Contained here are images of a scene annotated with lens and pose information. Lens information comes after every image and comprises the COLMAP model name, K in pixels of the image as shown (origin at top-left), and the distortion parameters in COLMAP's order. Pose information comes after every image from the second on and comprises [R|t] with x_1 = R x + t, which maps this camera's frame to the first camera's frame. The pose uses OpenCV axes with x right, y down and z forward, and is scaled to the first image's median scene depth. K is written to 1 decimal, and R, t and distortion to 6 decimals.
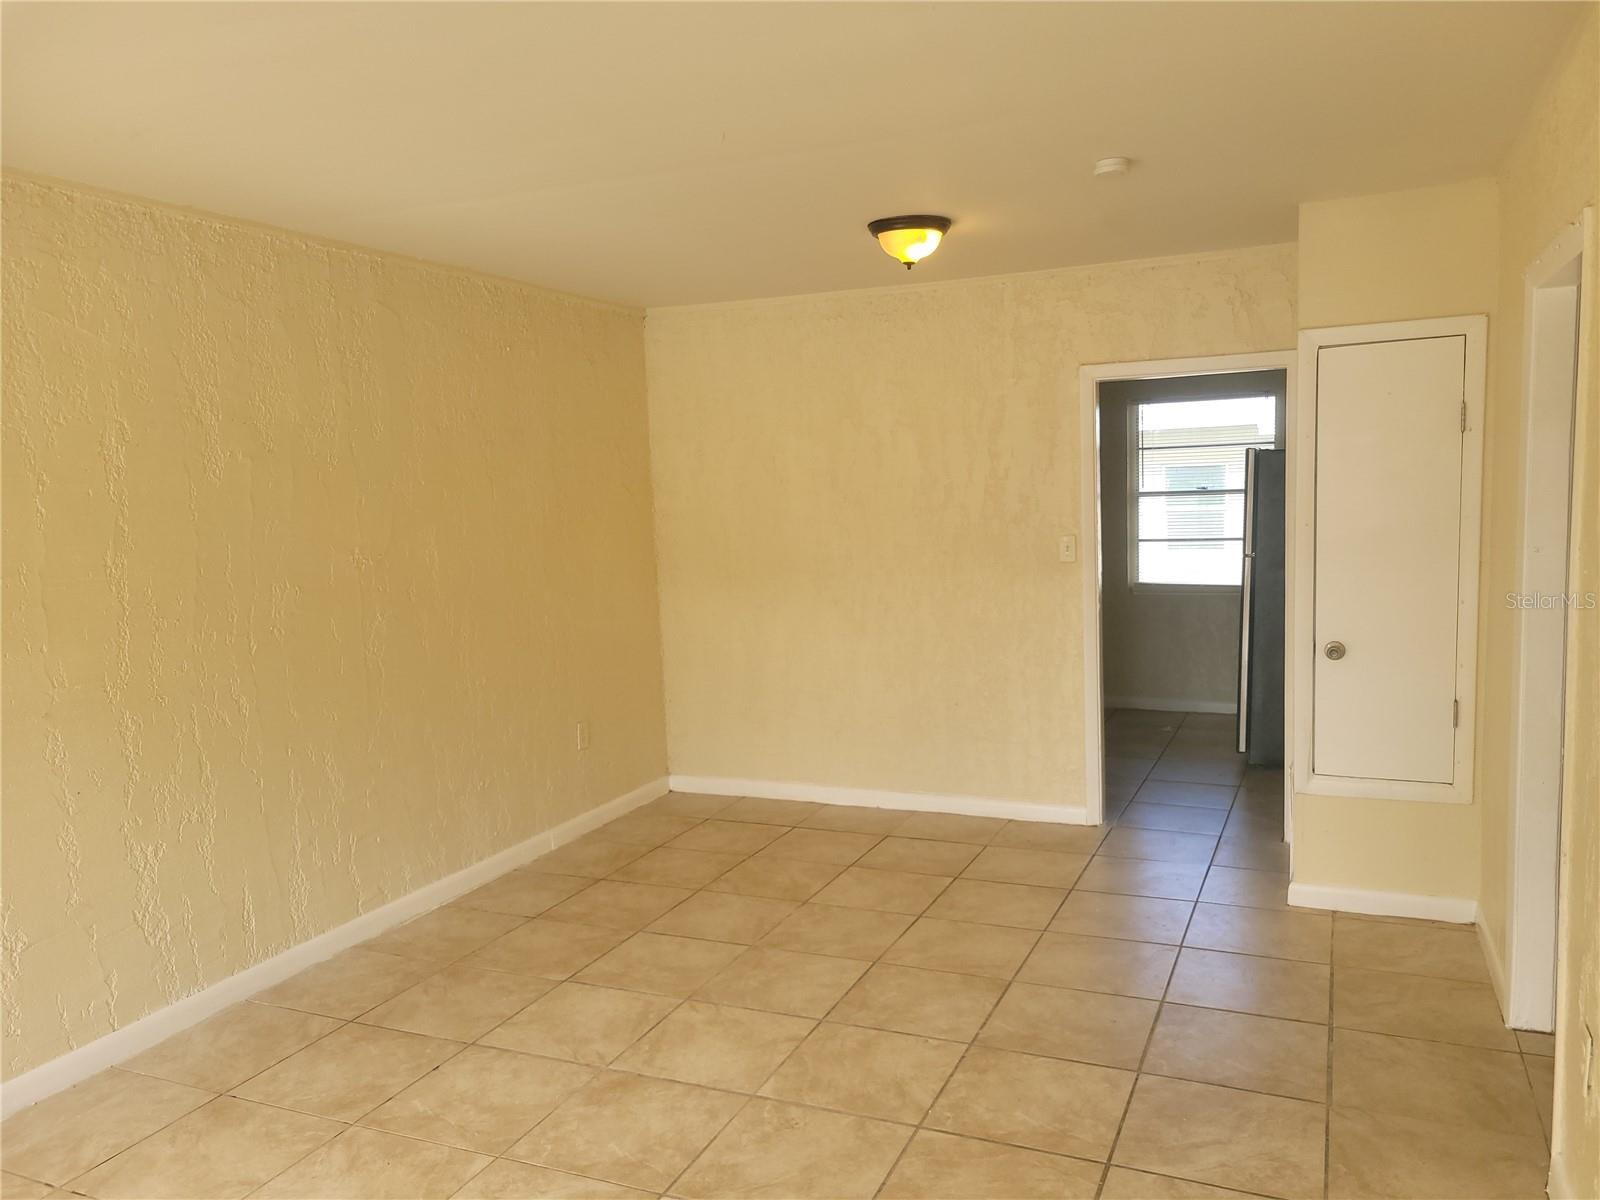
lens RADIAL K [[1206.3, 0, 802.3], [0, 1206.3, 626.0], [0, 0, 1]] dist [0.047425, -0.028622]
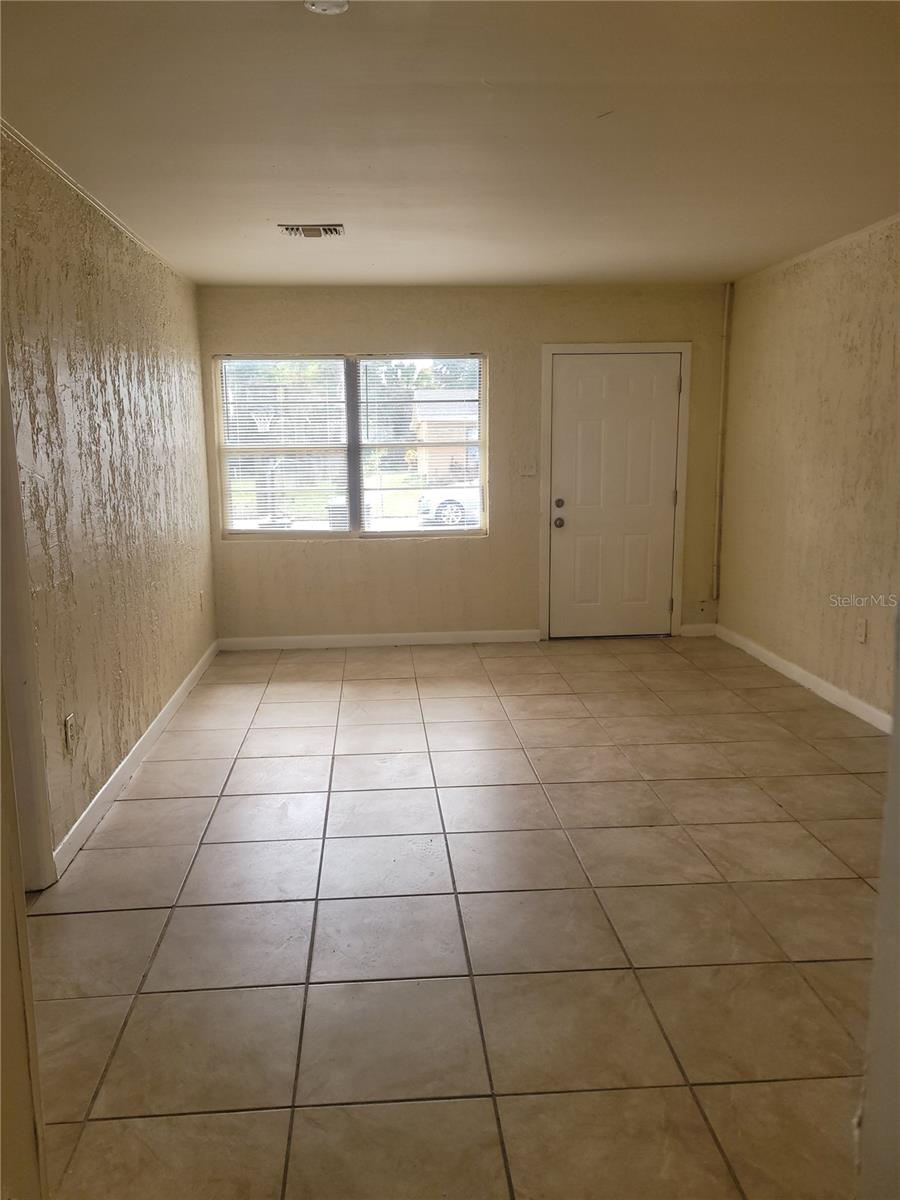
lens RADIAL K [[904.7, 0, 433.5], [0, 904.7, 606.4], [0, 0, 1]] dist [0.047425, -0.028622]
pose [[-0.881319, 0.137310, -0.452131, 0.427005], [-0.008792, 0.951917, 0.306231, -0.155923], [0.472440, 0.273863, -0.837735, 1.359730]]
